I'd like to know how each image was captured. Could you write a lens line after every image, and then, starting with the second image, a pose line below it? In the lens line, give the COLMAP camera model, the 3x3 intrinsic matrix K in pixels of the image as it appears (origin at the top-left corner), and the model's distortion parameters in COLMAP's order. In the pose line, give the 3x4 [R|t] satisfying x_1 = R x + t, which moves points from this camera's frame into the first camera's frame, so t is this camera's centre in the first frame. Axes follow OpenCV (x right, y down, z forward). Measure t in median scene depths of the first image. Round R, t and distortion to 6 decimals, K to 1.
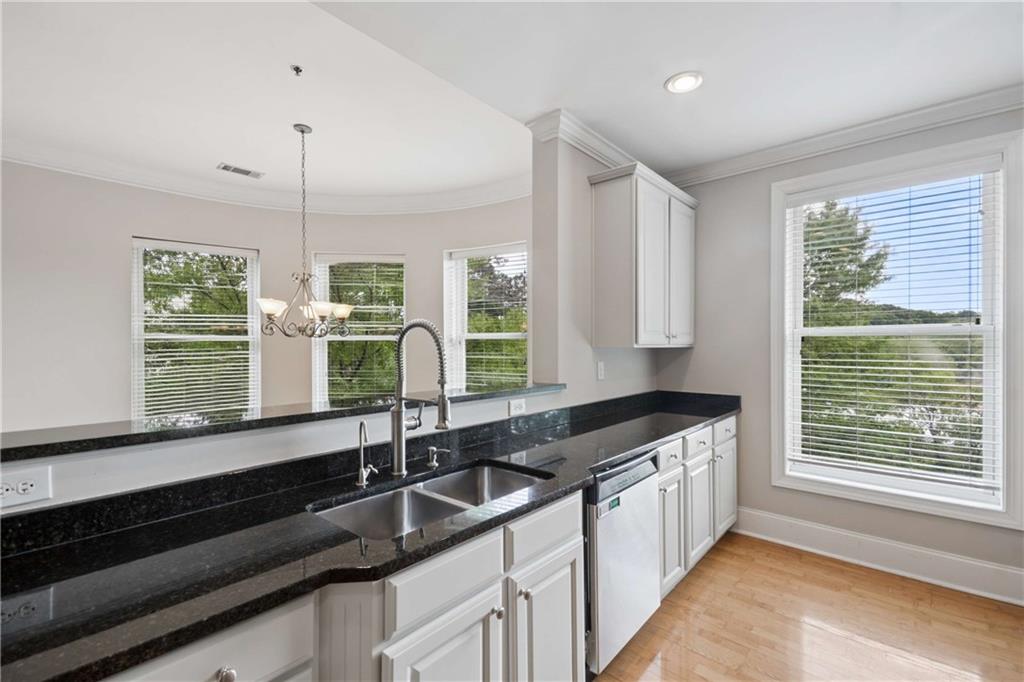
lens RADIAL K [[433.0, 0, 503.1], [0, 433.0, 345.1], [0, 0, 1]] dist [0.022142, -0.000561]
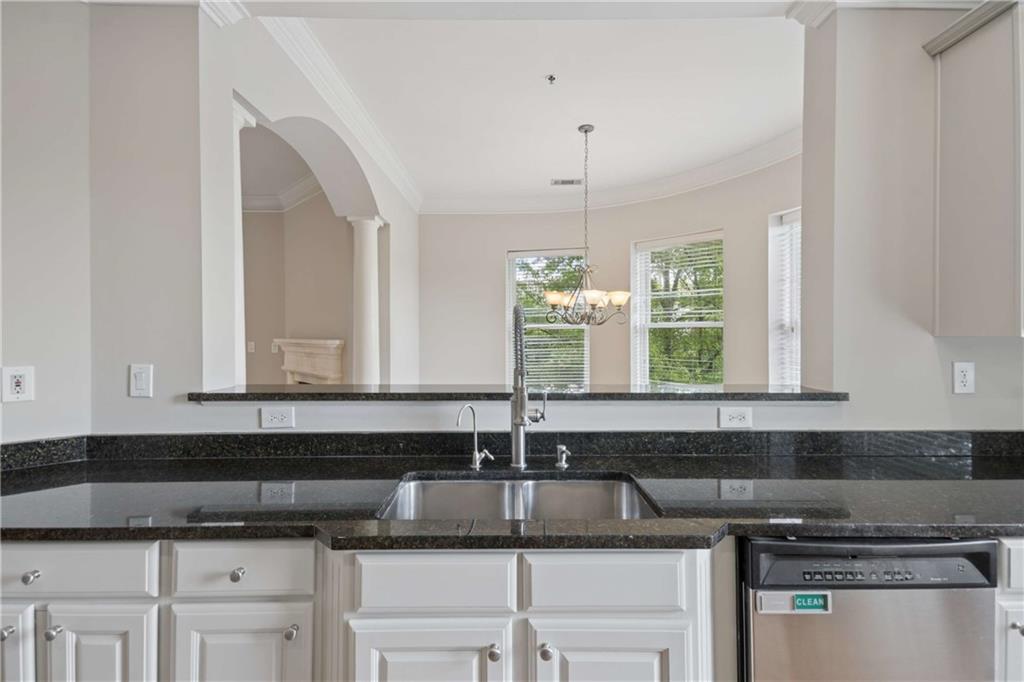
lens RADIAL K [[419.1, 0, 511.0], [0, 419.1, 345.2], [0, 0, 1]] dist [-0.003213, 0.000791]
pose [[0.682667, 0.027629, -0.730208, 0.275223], [0.000792, 0.999256, 0.038550, -0.006230], [0.730730, -0.026895, 0.682137, 0.228804]]
